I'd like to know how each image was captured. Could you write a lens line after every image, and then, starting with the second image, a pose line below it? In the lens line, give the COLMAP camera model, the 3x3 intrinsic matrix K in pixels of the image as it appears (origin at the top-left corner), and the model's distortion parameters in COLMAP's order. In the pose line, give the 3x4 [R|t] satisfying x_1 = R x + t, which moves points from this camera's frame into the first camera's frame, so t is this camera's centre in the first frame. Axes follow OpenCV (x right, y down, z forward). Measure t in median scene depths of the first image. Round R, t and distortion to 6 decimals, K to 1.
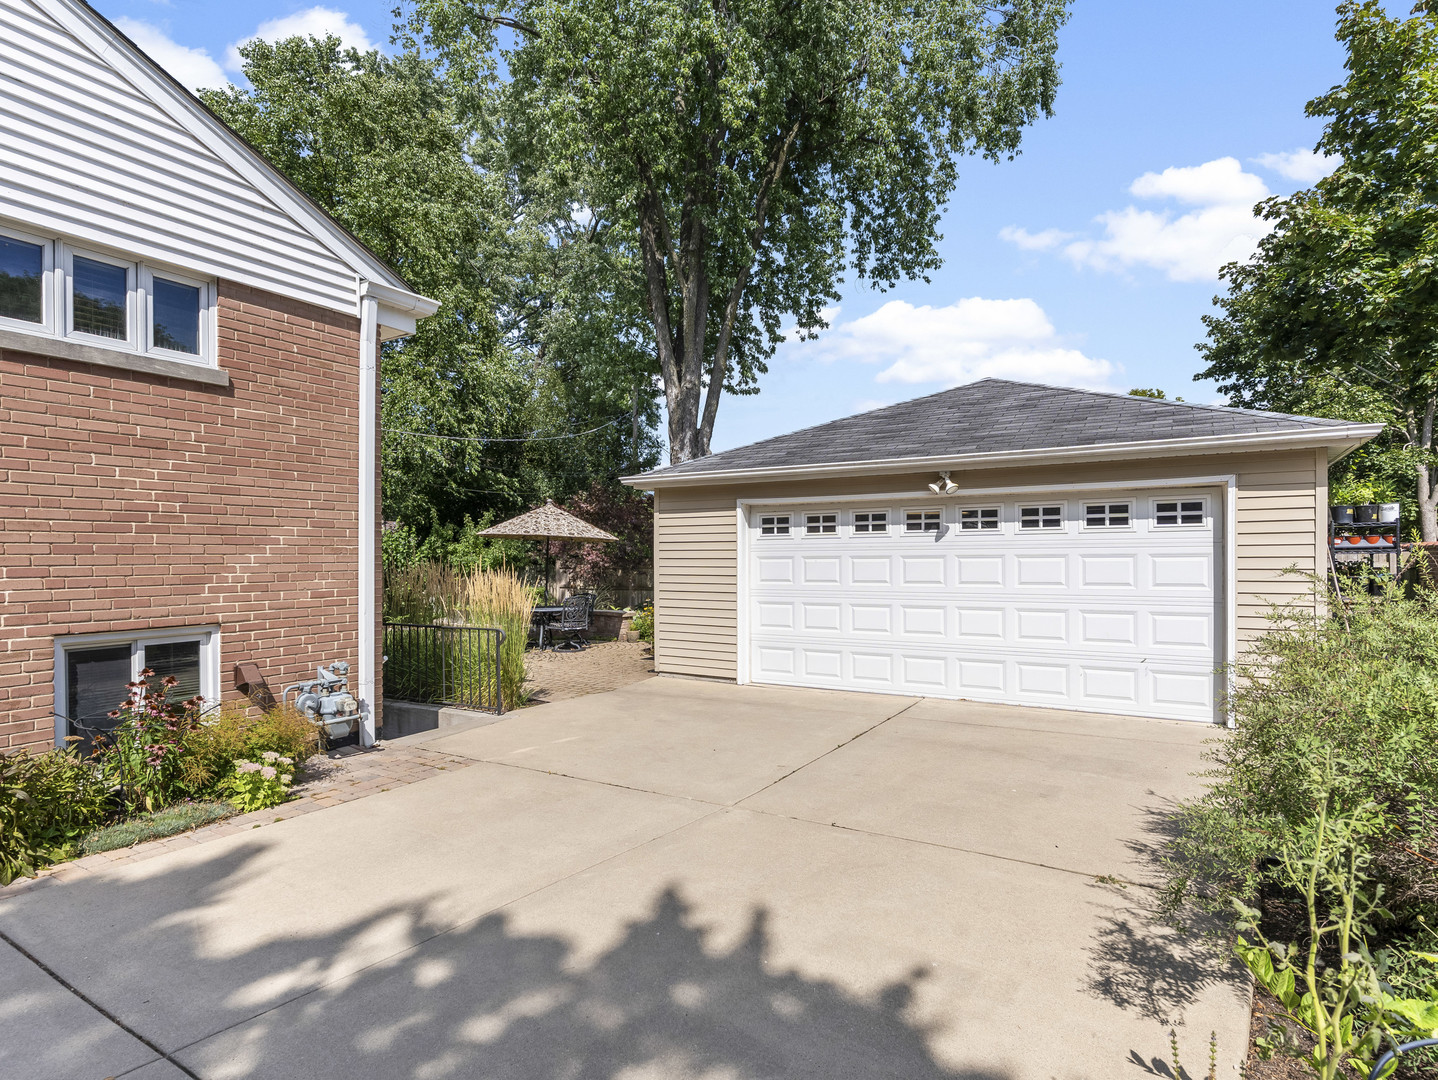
lens RADIAL K [[776.3, 0, 717.5], [0, 776.3, 550.9], [0, 0, 1]] dist [0.003302, 0.000257]
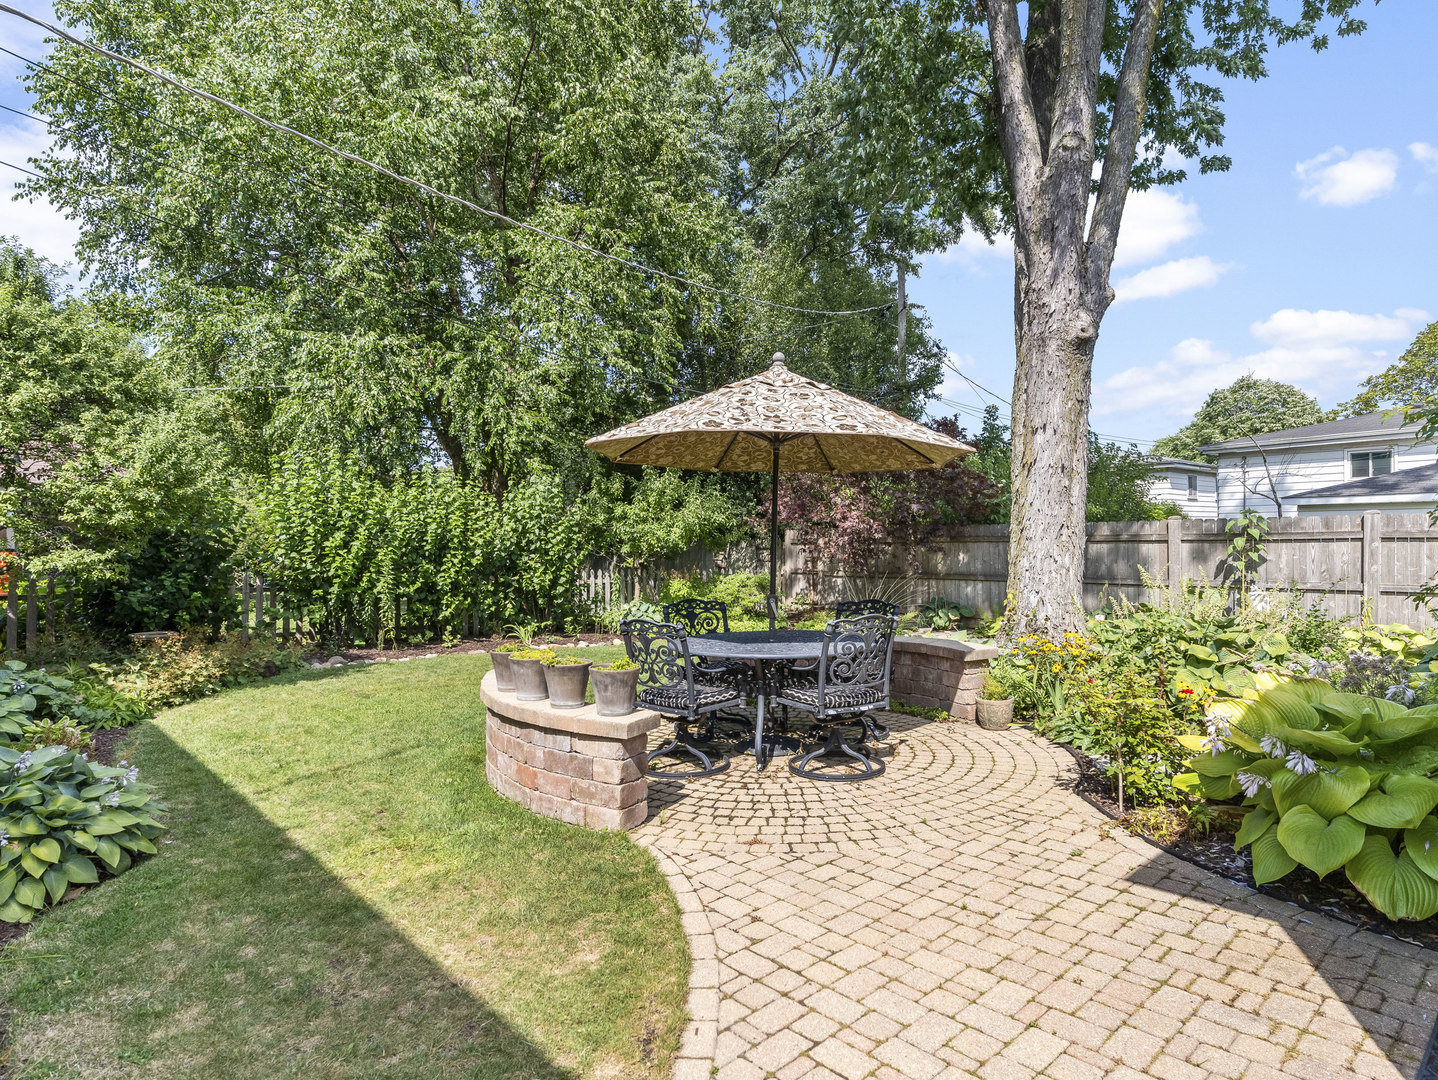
lens RADIAL K [[777.7, 0, 720.6], [0, 777.7, 539.3], [0, 0, 1]] dist [0.001270, 0.000449]
pose [[0.961380, -0.006366, -0.275152, -0.110395], [0.008701, 0.999936, 0.007266, 0.017213], [0.275088, -0.009379, 0.961373, 0.495433]]
